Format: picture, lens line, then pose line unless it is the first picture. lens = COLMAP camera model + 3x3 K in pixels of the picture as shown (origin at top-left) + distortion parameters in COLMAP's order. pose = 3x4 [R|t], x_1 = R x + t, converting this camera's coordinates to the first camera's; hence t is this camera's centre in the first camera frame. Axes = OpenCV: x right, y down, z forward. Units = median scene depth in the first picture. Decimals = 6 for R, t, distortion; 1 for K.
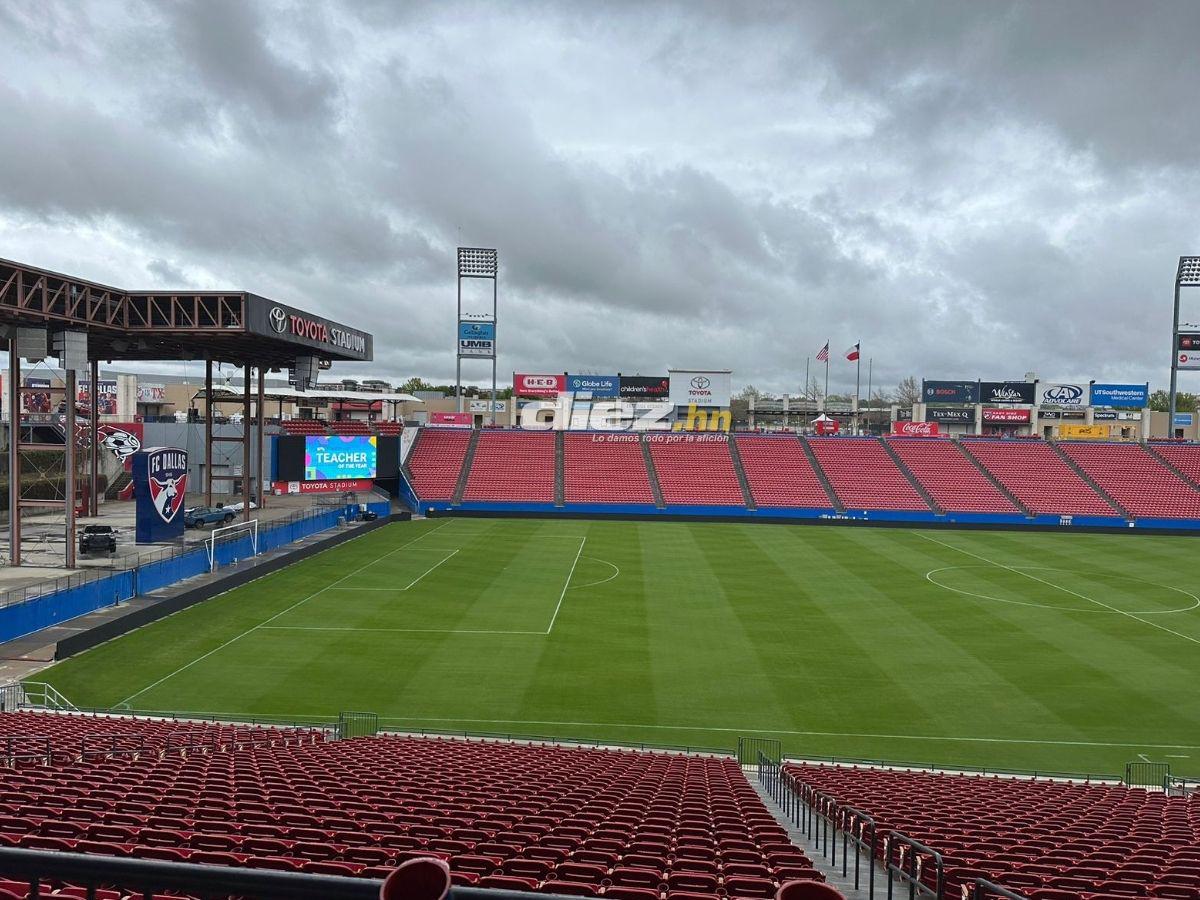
lens RADIAL K [[856.2, 0, 601.7], [0, 856.2, 448.3], [0, 0, 1]] dist [0.038514, -0.051470]
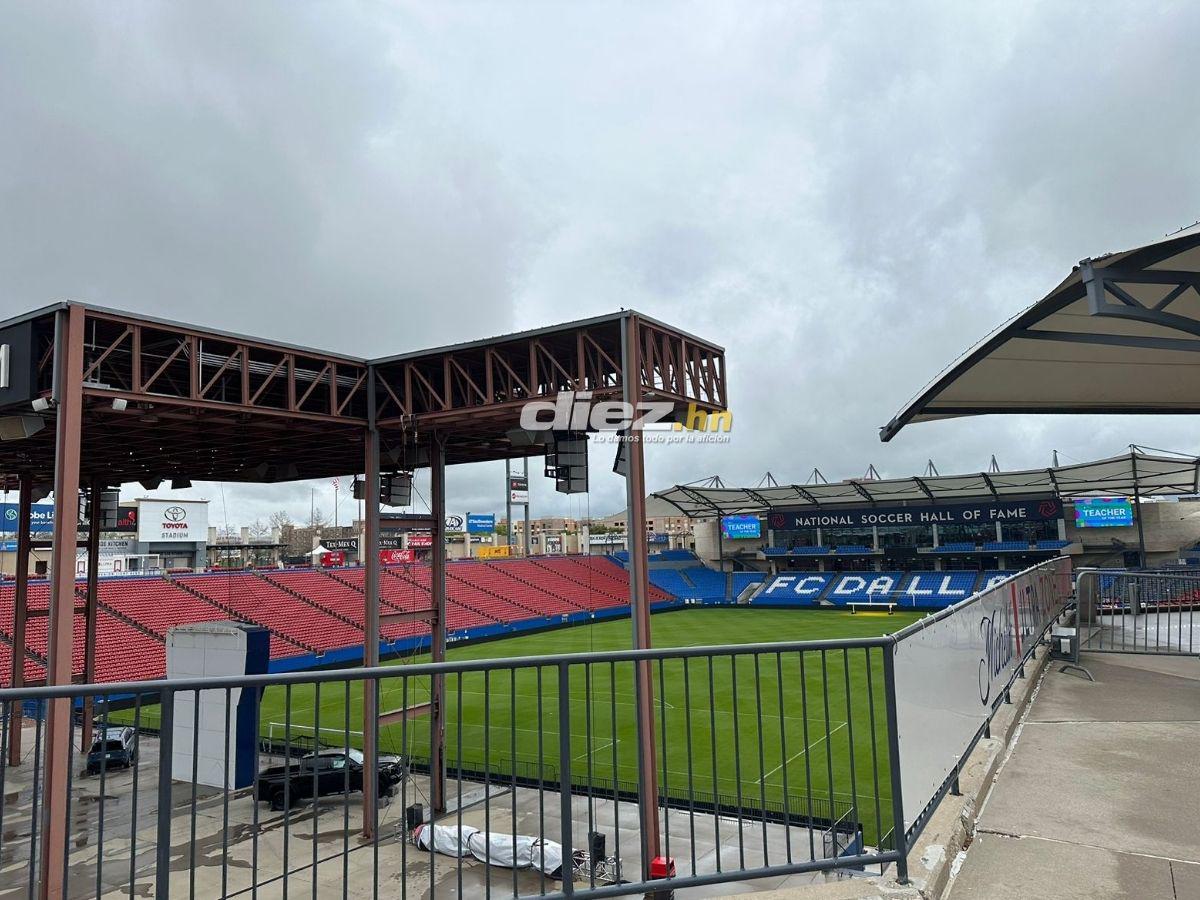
lens RADIAL K [[867.4, 0, 591.2], [0, 867.4, 496.8], [0, 0, 1]] dist [0.028615, -0.026139]
pose [[0.471830, 0.014678, 0.881567, -0.454405], [0.072578, 0.995822, -0.055425, -0.018006], [-0.878697, 0.090134, 0.468794, 0.251566]]
